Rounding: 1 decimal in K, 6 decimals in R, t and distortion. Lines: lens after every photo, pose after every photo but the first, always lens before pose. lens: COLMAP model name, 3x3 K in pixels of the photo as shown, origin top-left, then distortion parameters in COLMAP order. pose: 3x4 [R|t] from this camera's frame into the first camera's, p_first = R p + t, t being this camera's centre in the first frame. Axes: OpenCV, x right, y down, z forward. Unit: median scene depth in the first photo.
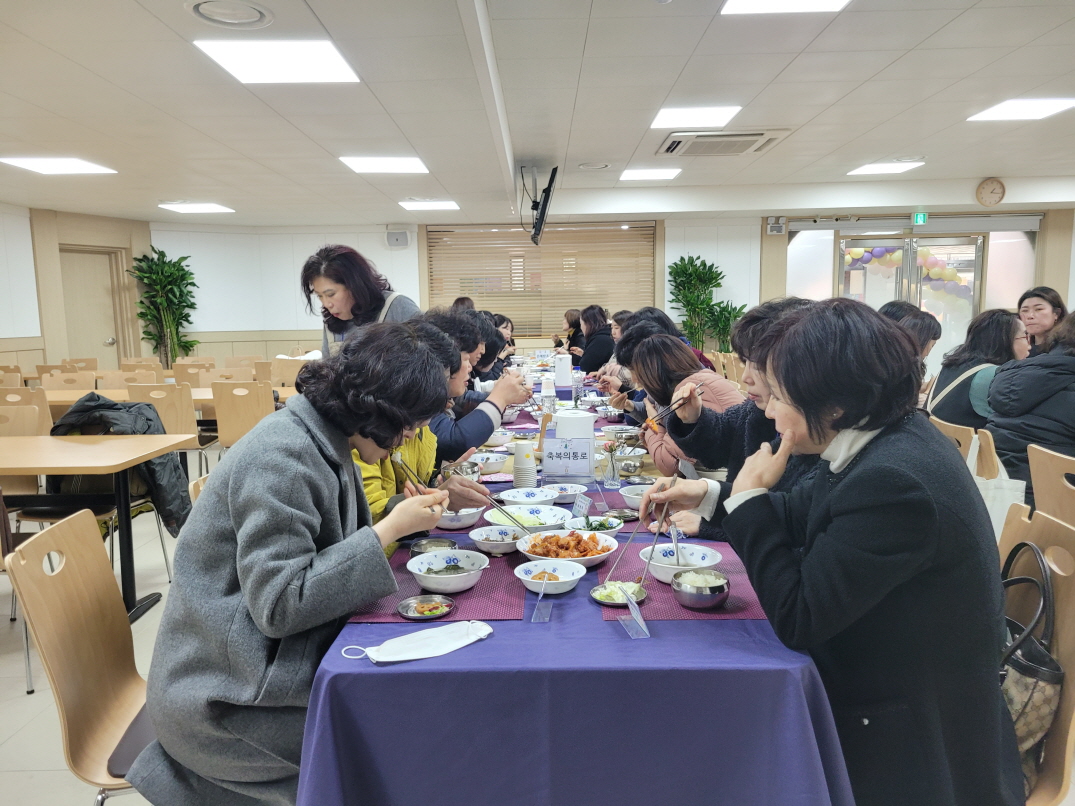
lens RADIAL K [[813.5, 0, 537.5], [0, 813.5, 403.0], [0, 0, 1]] dist [0.054376, -0.036605]
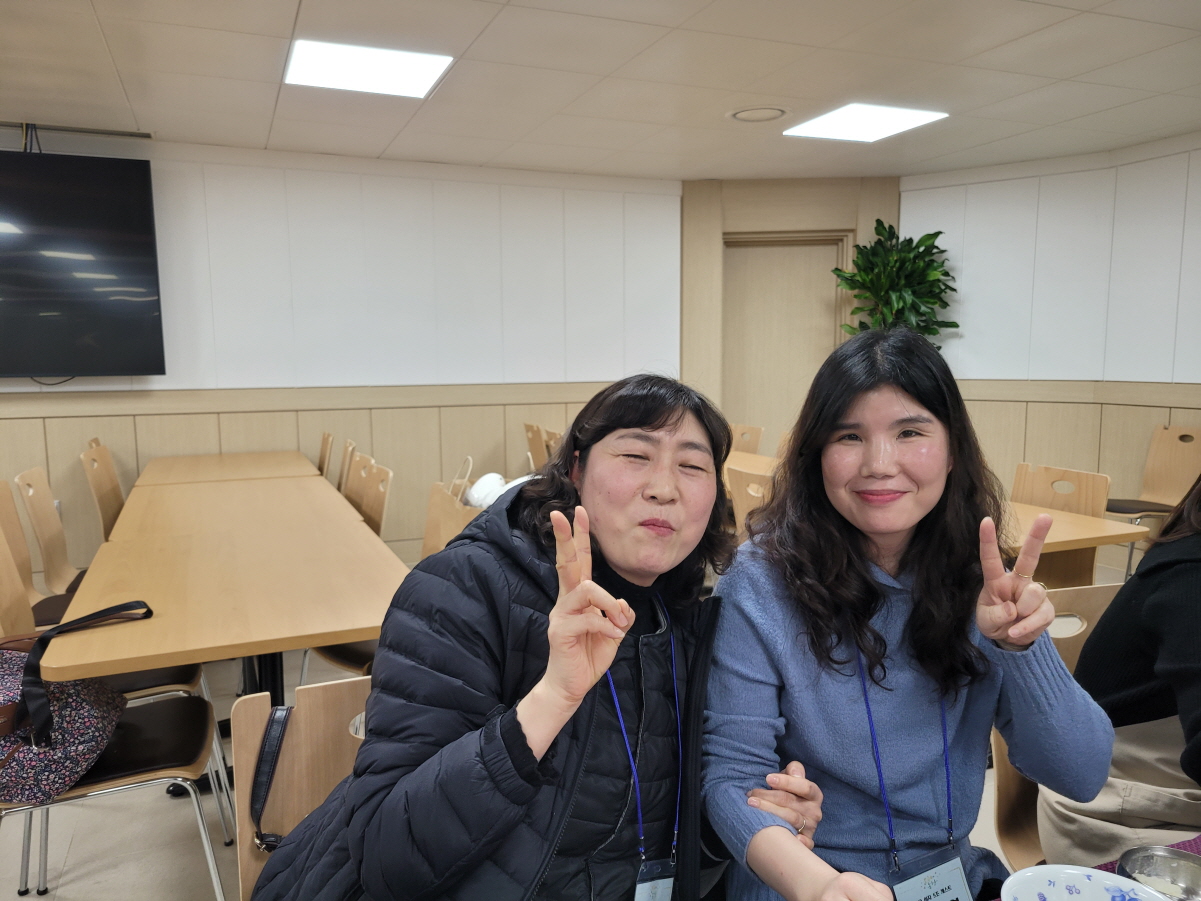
lens RADIAL K [[920.7, 0, 653.1], [0, 920.7, 451.5], [0, 0, 1]] dist [0.164371, -0.003902]
pose [[0.444394, 0.108475, -0.889240, 0.033651], [-0.097203, 0.992620, 0.072509, -0.064125], [0.890542, 0.054215, 0.451659, 0.552433]]
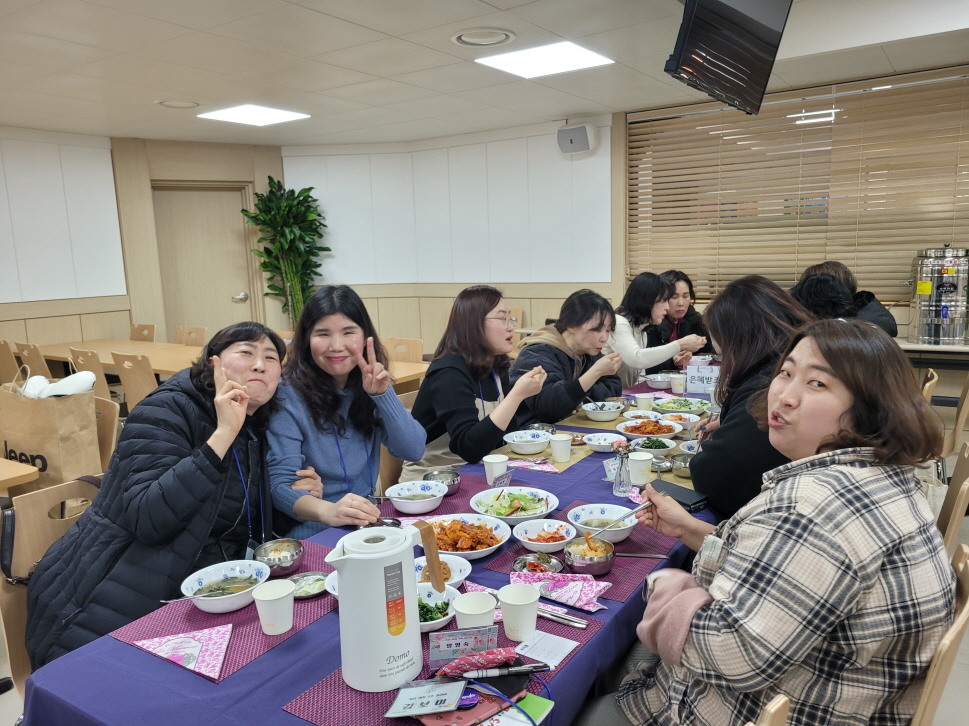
lens RADIAL K [[733.3, 0, 484.5], [0, 733.3, 363.0], [0, 0, 1]] dist [0.054376, -0.036605]
pose [[0.835505, 0.074856, -0.544361, 0.090802], [-0.042163, 0.996490, 0.072316, -0.068706], [0.547864, -0.037469, 0.835728, 0.482771]]
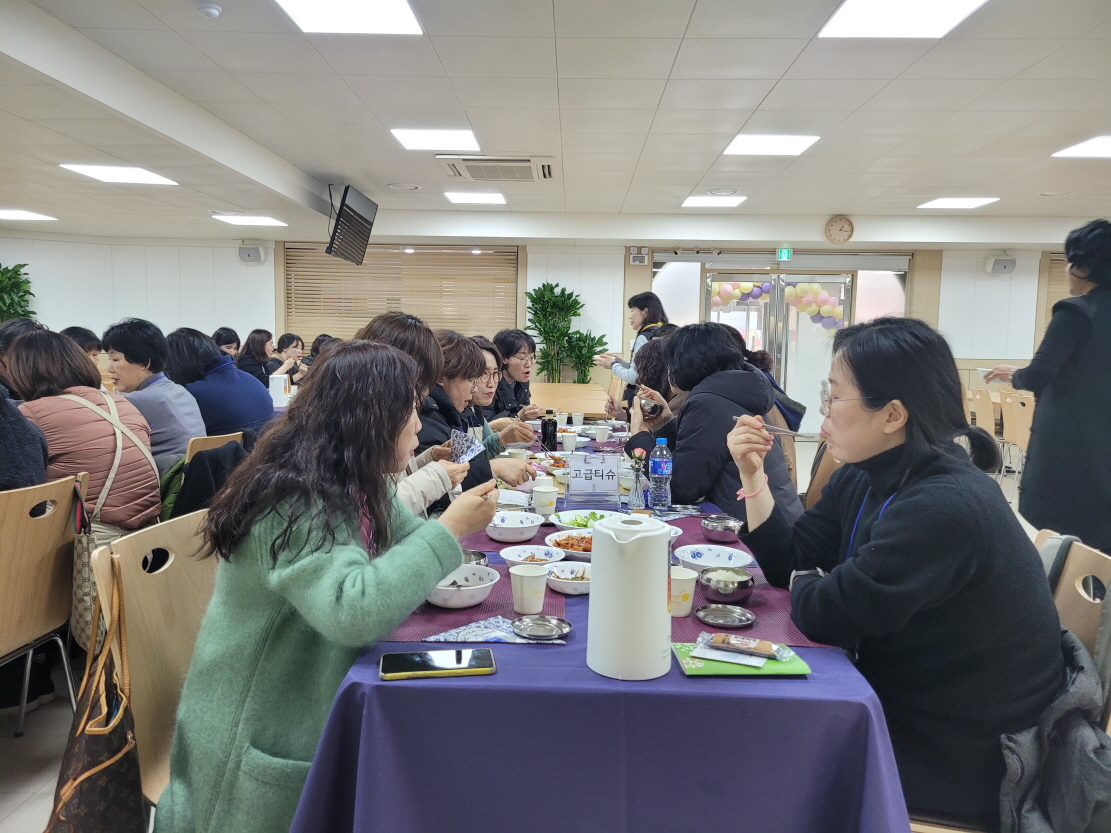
lens RADIAL K [[849.7, 0, 555.5], [0, 849.7, 416.5], [0, 0, 1]] dist [0.040666, 0.004255]
pose [[0.999147, 0.038016, -0.016104, 0.216268], [-0.038347, 0.999049, -0.020752, -0.000103], [0.015299, 0.021352, 0.999655, -0.013213]]
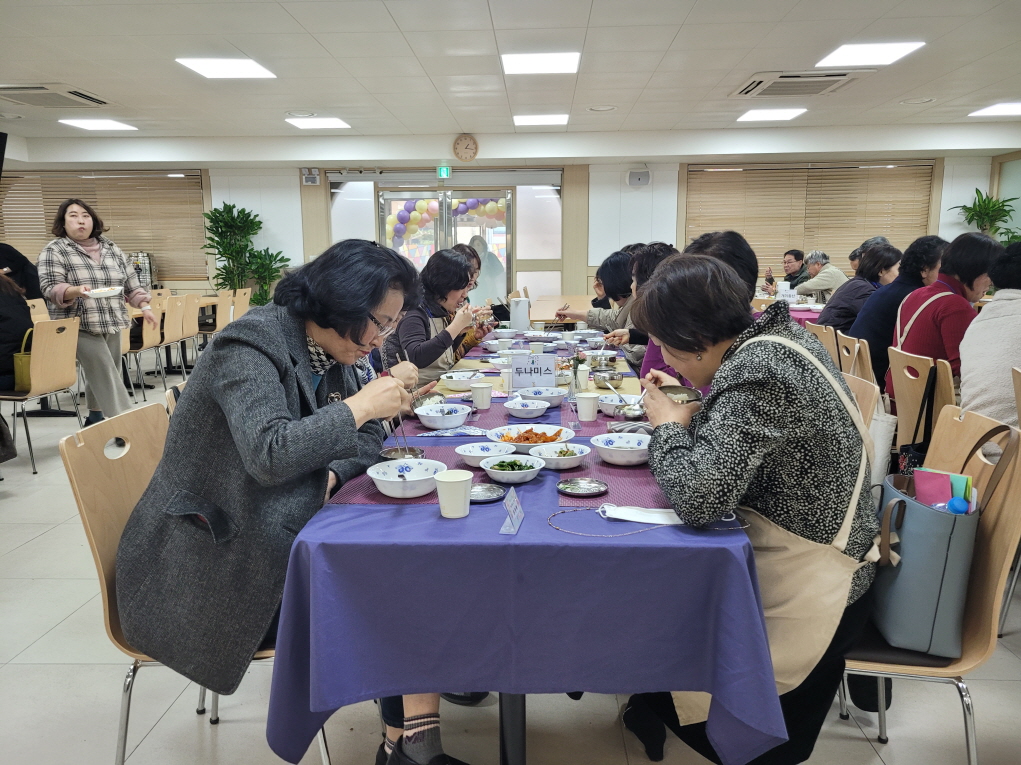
lens RADIAL K [[772.6, 0, 510.5], [0, 772.6, 382.5], [0, 0, 1]] dist [0.054376, -0.036605]
pose [[0.998861, 0.018433, -0.044006, 0.596588], [-0.015937, 0.998280, 0.056412, -0.013593], [0.044971, -0.055647, 0.997437, 0.004330]]
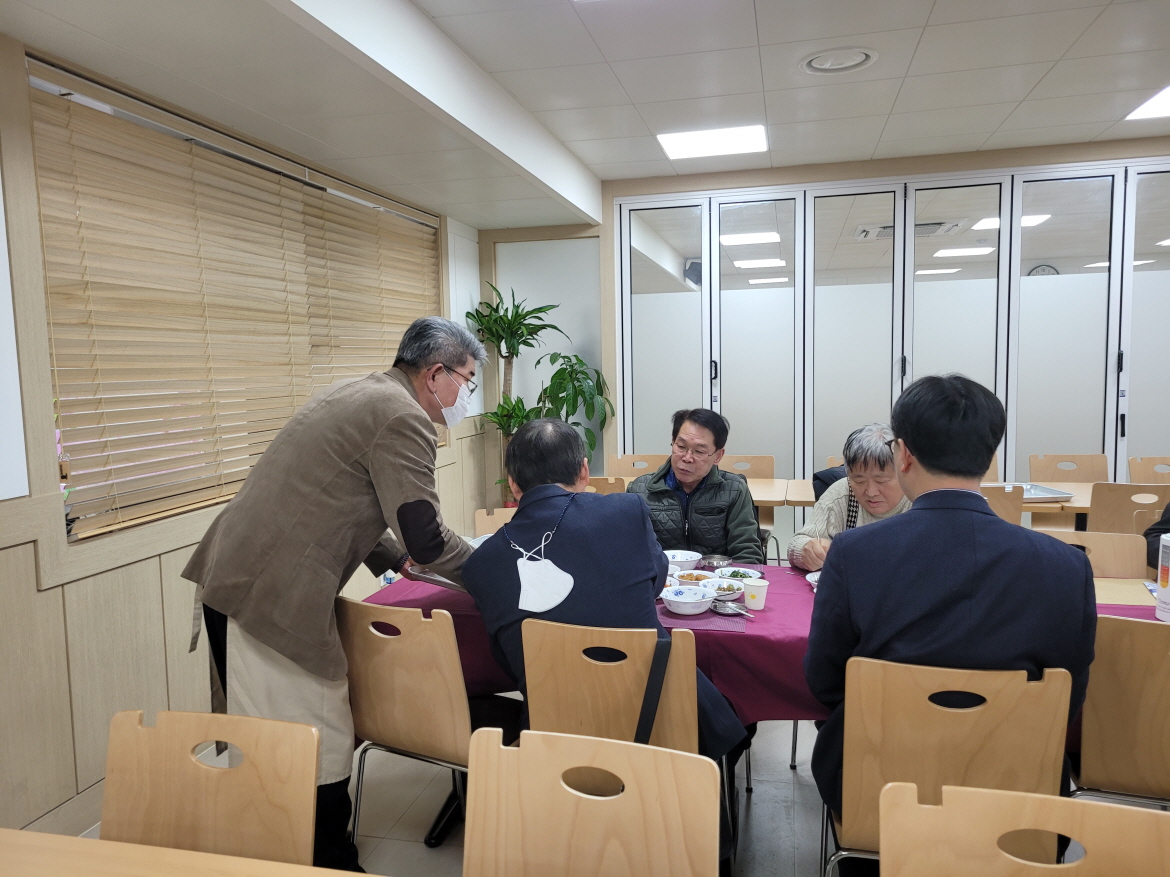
lens RADIAL K [[876.0, 0, 557.2], [0, 876.0, 438.5], [0, 0, 1]] dist [0.051849, 0.005611]
pose [[0.256121, -0.071389, 0.964005, 0.556342], [0.125173, 0.991322, 0.040156, -0.118272], [-0.958506, 0.110383, 0.262834, 0.804790]]
